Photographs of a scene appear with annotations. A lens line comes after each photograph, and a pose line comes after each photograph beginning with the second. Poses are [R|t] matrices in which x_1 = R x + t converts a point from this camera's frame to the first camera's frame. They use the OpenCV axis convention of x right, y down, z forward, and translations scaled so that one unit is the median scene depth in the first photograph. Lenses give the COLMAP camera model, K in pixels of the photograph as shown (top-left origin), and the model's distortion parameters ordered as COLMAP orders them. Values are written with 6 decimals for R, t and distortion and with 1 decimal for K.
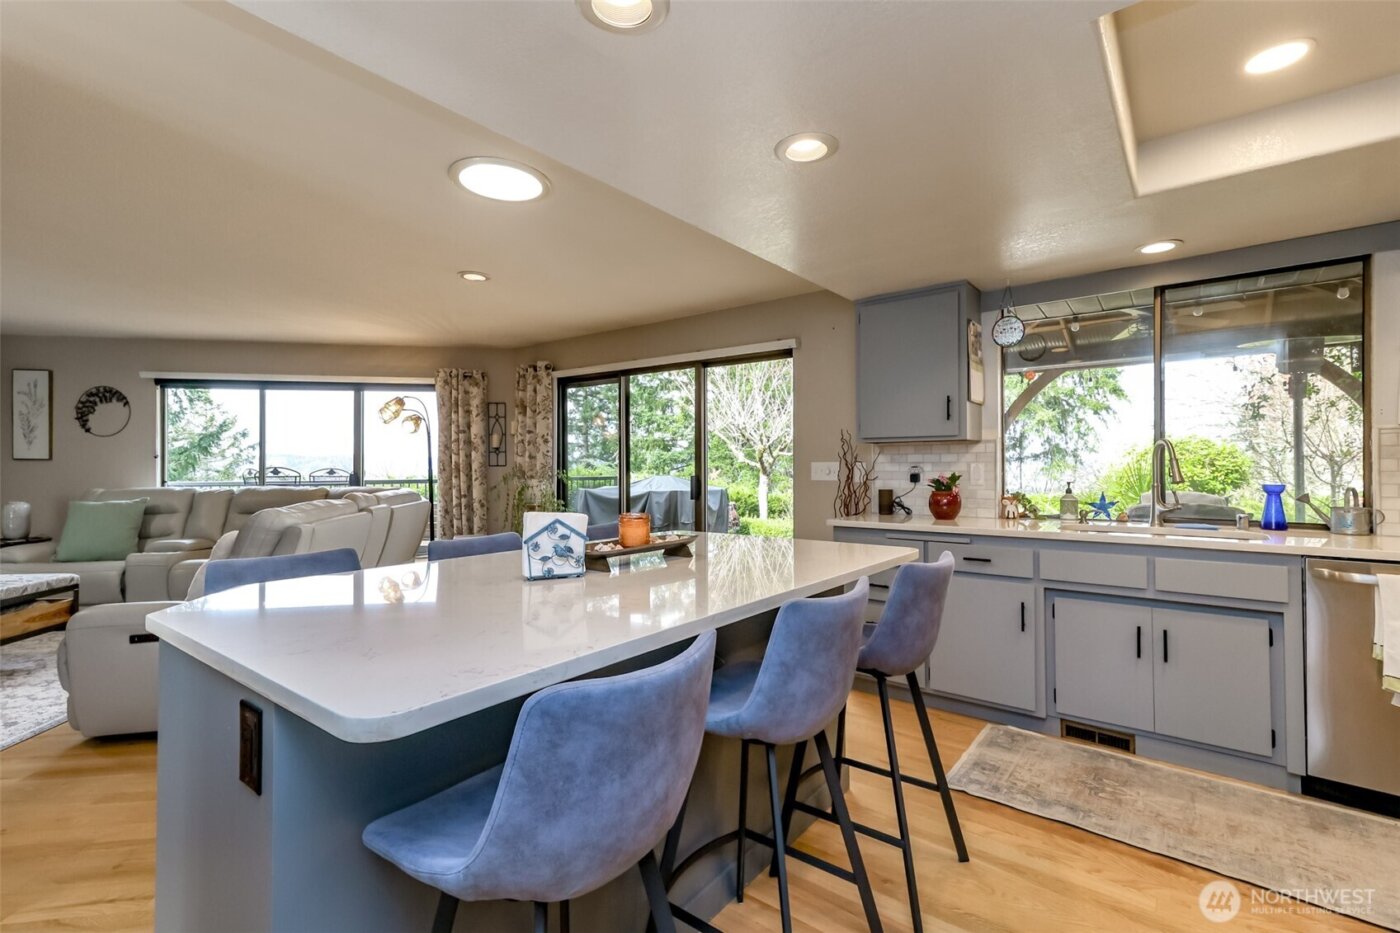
lens RADIAL K [[636.7, 0, 734.8], [0, 636.7, 462.1], [0, 0, 1]] dist [0.003886, 0.001137]
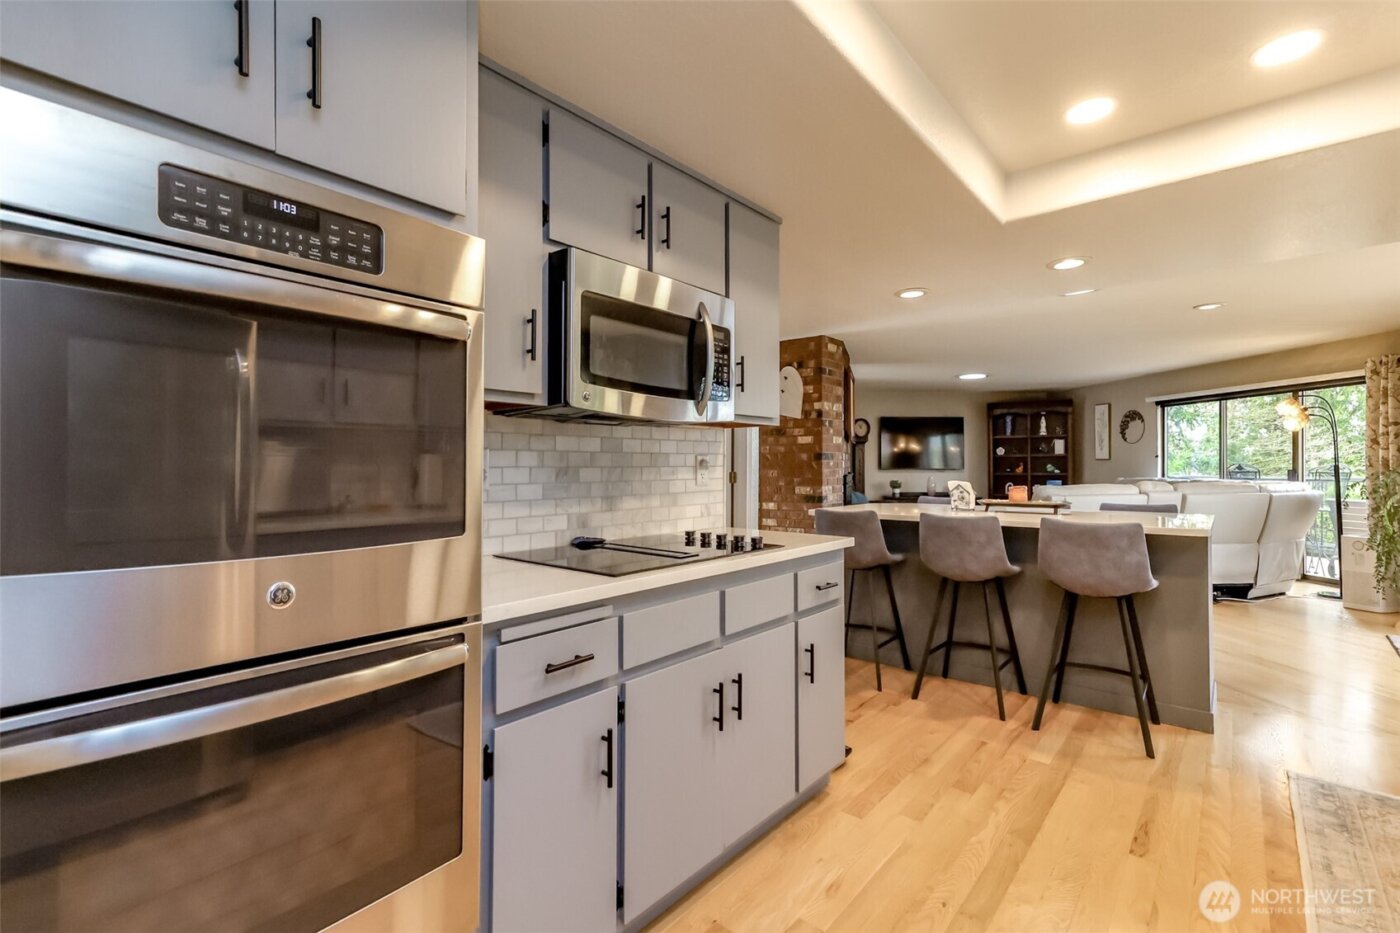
lens RADIAL K [[645.0, 0, 679.5], [0, 645.0, 466.0], [0, 0, 1]] dist [0.022669, -0.000040]
pose [[-0.063777, 0.000289, -0.997964, 0.634017], [0.007272, 0.999974, -0.000175, 0.005028], [0.997938, -0.007268, -0.063777, 0.041798]]
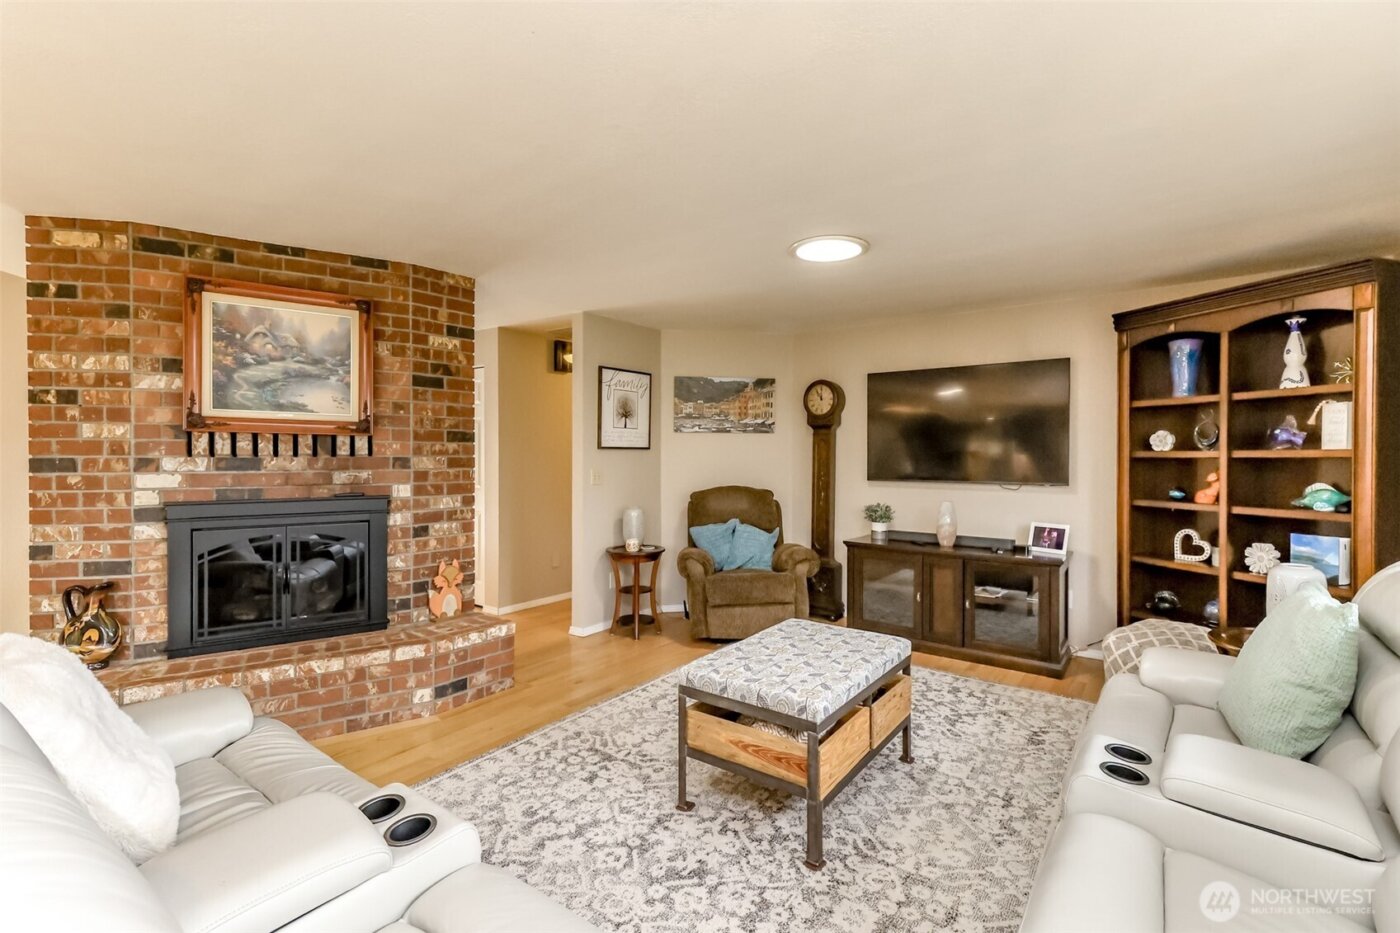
lens RADIAL K [[646.3, 0, 664.7], [0, 646.3, 458.7], [0, 0, 1]] dist [0.030141, 0.000058]
pose [[-0.704144, 0.004720, -0.710041, -0.441623], [0.000934, 0.999983, 0.005720, -0.017033], [0.710056, 0.003365, -0.704137, 0.972349]]
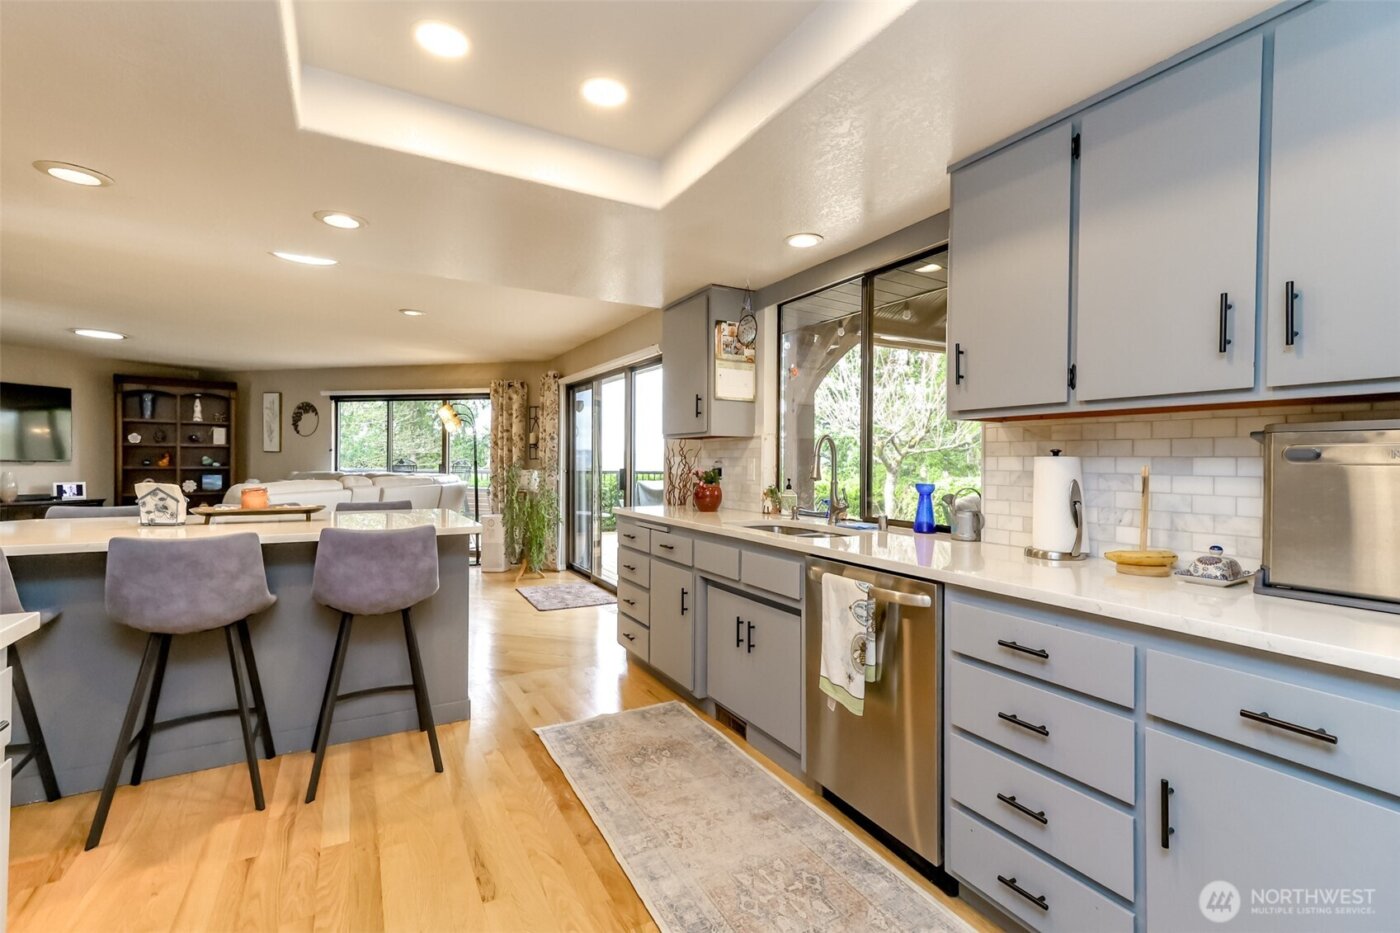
lens RADIAL K [[638.9, 0, 721.2], [0, 638.9, 463.7], [0, 0, 1]] dist [0.002758, 0.018566]
pose [[0.921418, 0.012338, -0.388377, 0.482138], [-0.009826, 0.999916, 0.008453, 0.000705], [0.388448, -0.003973, 0.921462, 0.018654]]
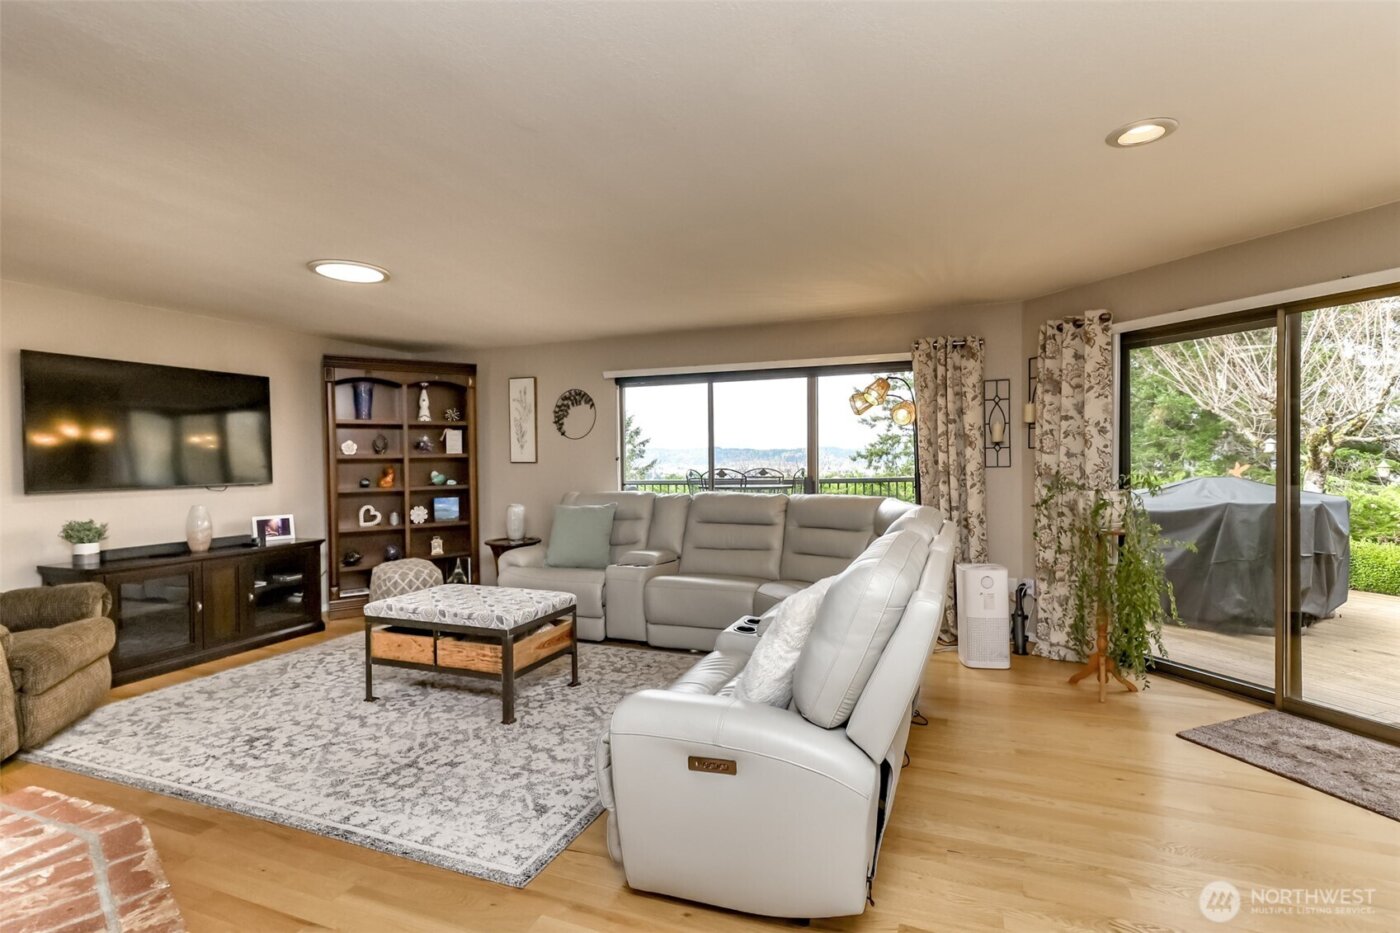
lens RADIAL K [[614.8, 0, 761.1], [0, 614.8, 468.3], [0, 0, 1]] dist [0.003898, 0.000396]
pose [[0.906301, -0.002739, -0.422623, -0.329273], [0.011770, 0.999755, 0.018760, -0.009545], [0.422468, -0.021977, 0.906111, 0.258931]]
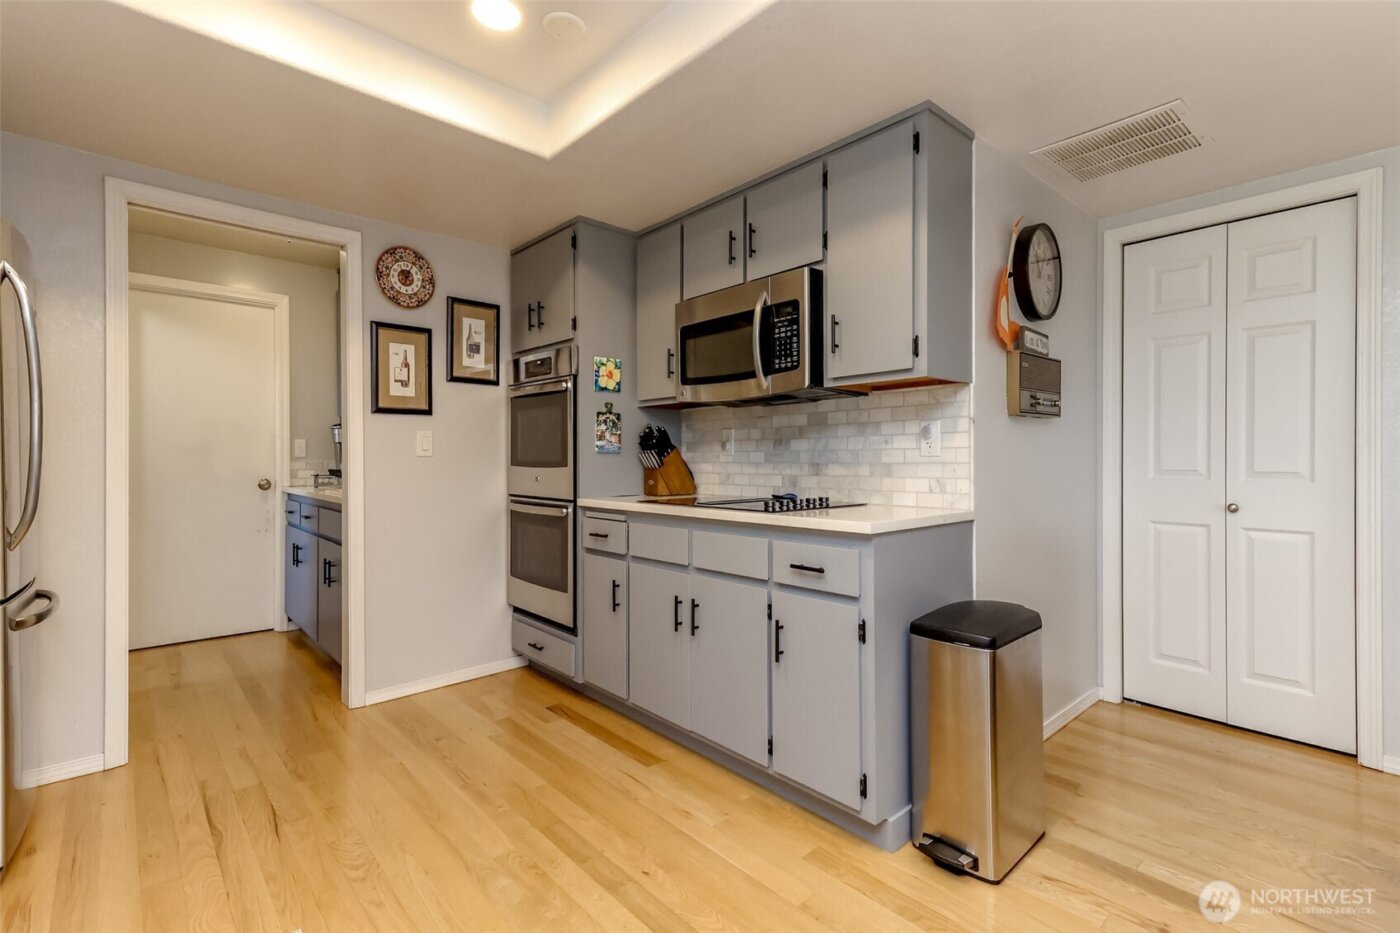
lens RADIAL K [[636.7, 0, 734.8], [0, 636.7, 462.1], [0, 0, 1]] dist [0.003886, 0.001137]
pose [[-0.987334, 0.001501, 0.158646, 0.199960], [0.001192, 0.999997, -0.002044, 0.024824], [-0.158649, -0.001829, -0.987333, 0.459284]]
